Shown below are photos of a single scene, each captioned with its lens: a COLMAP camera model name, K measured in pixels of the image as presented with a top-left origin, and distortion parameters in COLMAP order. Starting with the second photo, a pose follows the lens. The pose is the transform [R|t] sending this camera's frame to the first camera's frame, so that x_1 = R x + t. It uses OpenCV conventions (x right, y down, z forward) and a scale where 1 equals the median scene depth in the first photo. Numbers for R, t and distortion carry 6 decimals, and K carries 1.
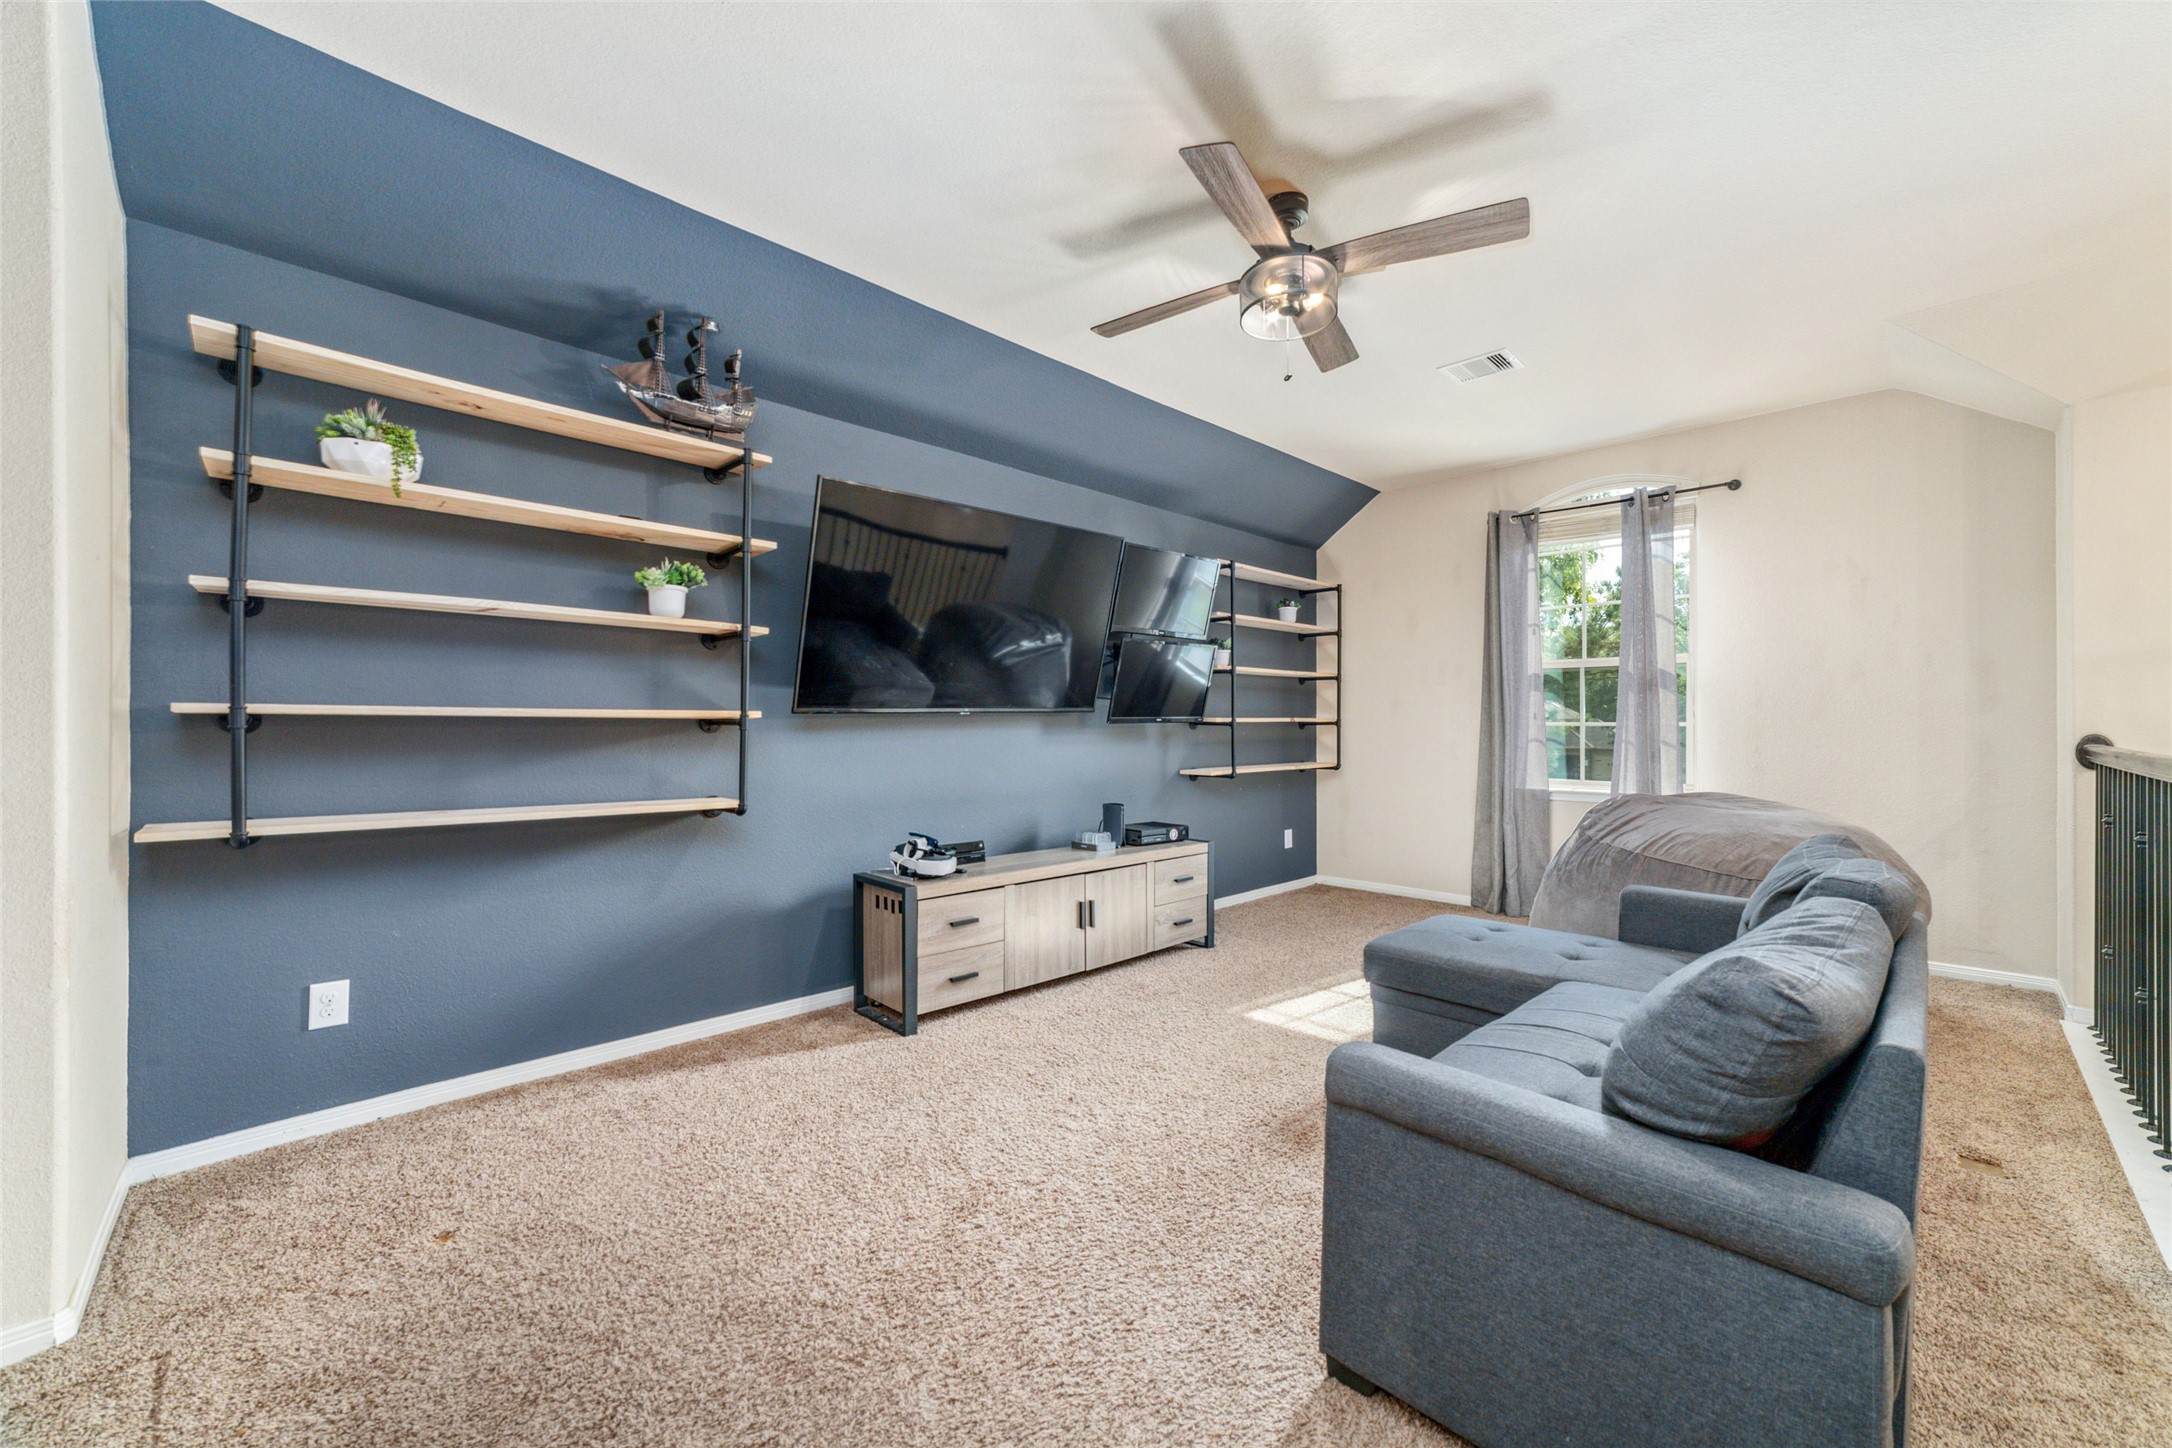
lens RADIAL K [[823.2, 0, 1105.8], [0, 823.2, 722.4], [0, 0, 1]] dist [-0.001123, 0.000001]
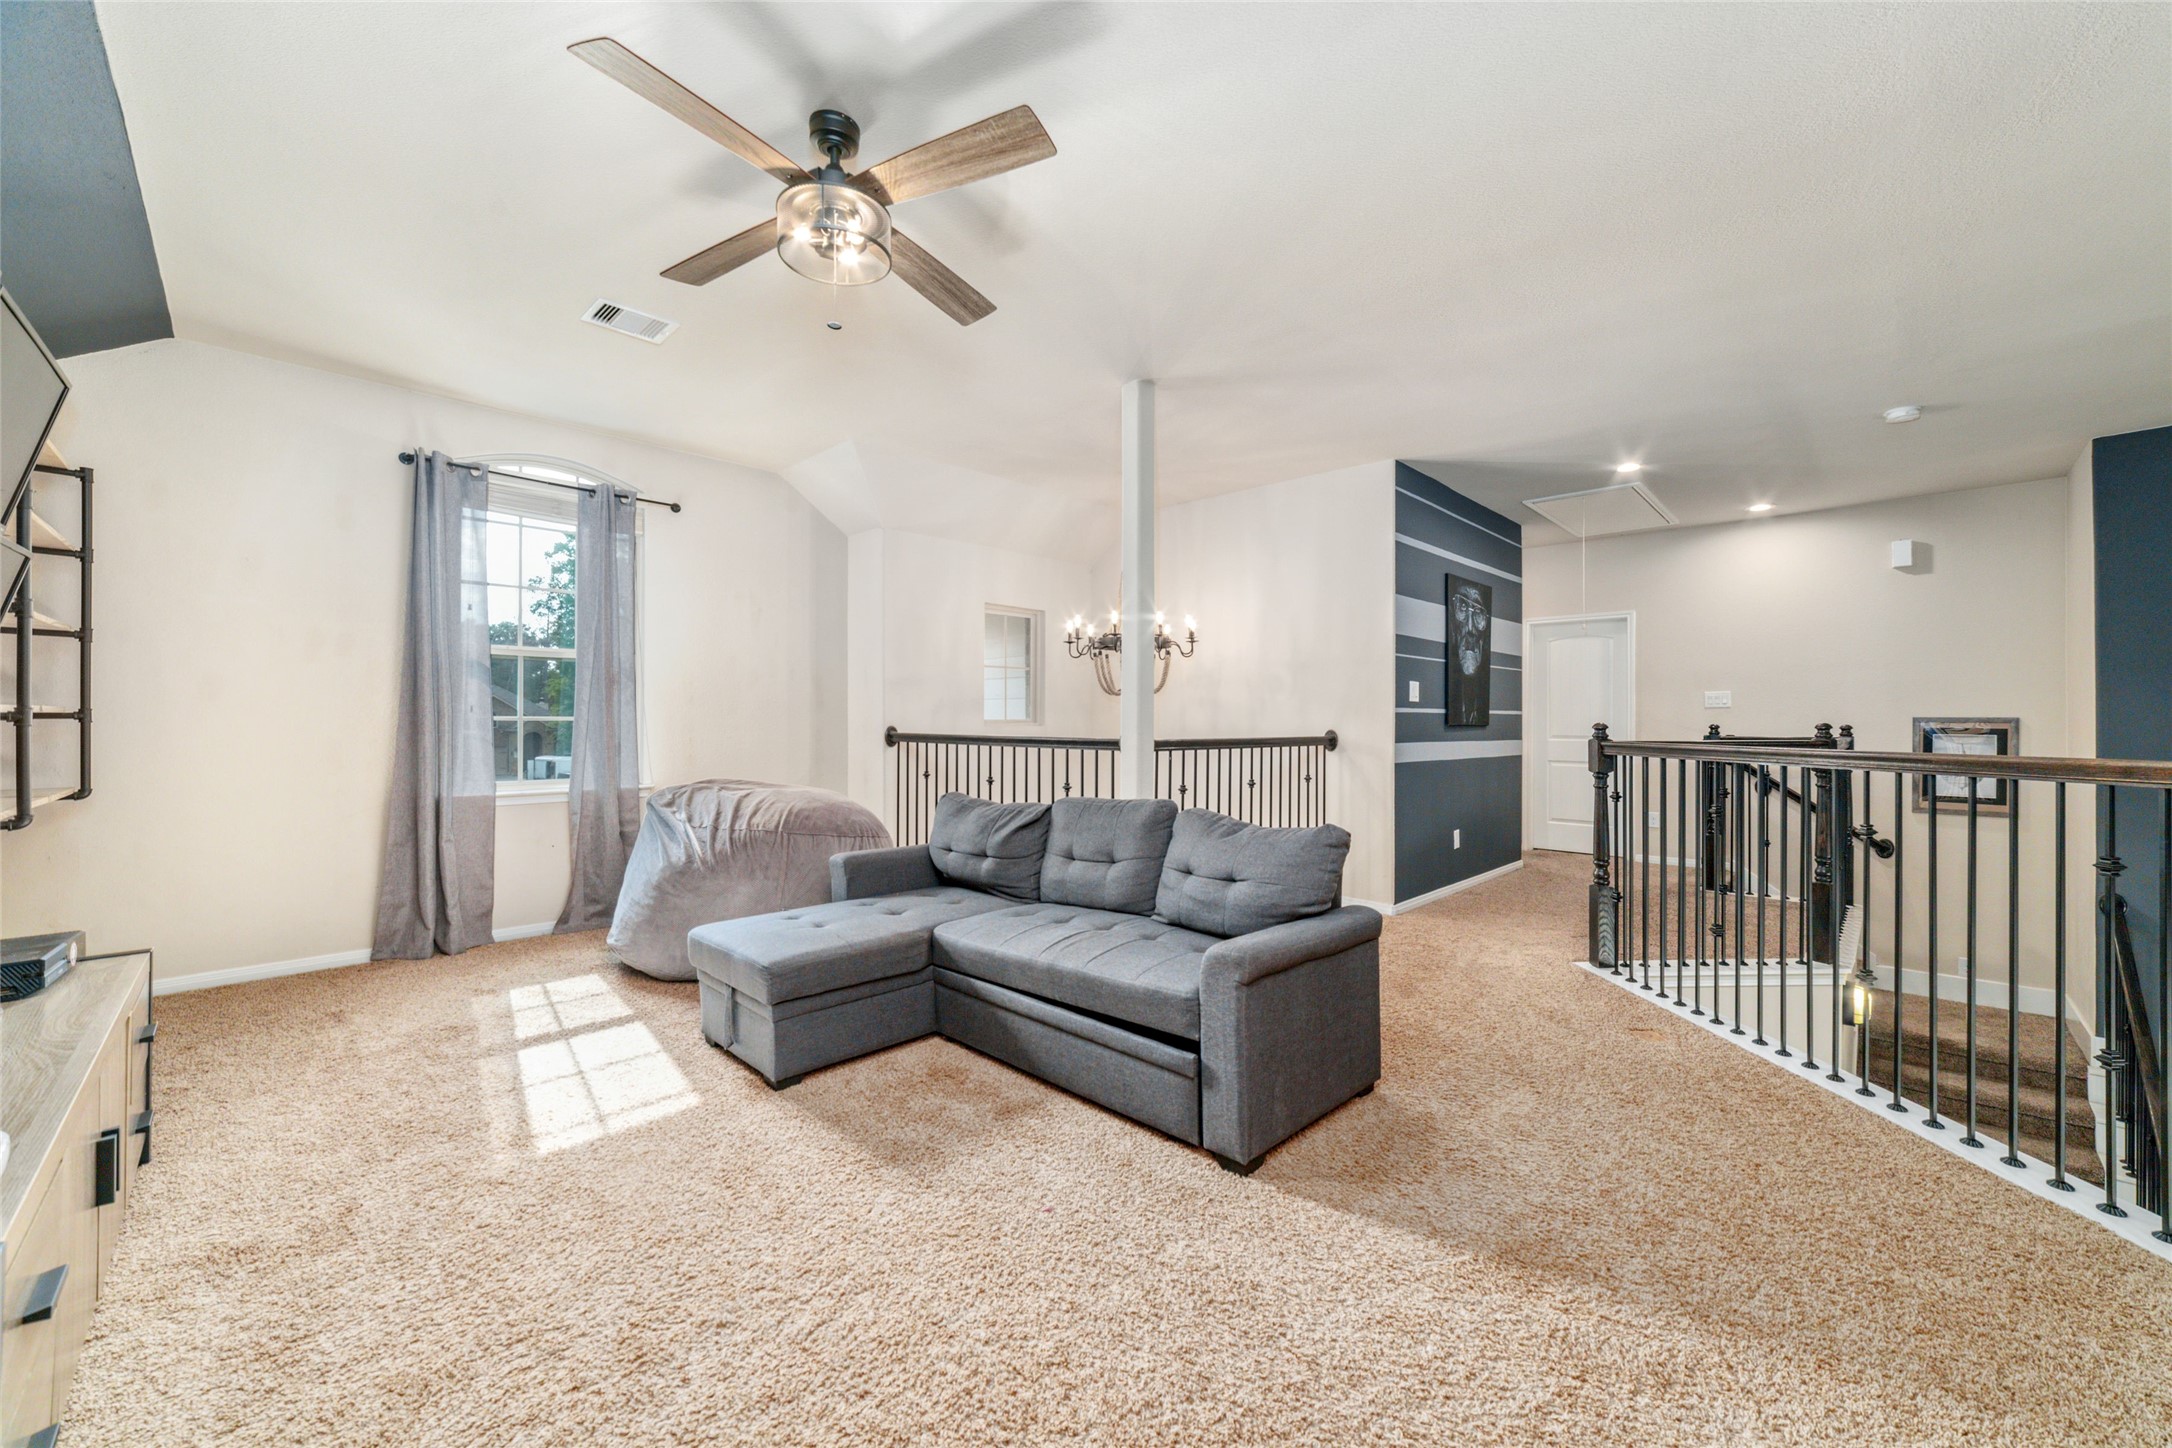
lens RADIAL K [[823.2, 0, 1105.8], [0, 823.2, 722.4], [0, 0, 1]] dist [-0.001123, 0.000001]
pose [[0.001750, -0.000564, 0.999998, -0.346751], [-0.004285, 0.999991, 0.000571, 0.003114], [-0.999989, -0.004286, 0.001747, 0.381598]]
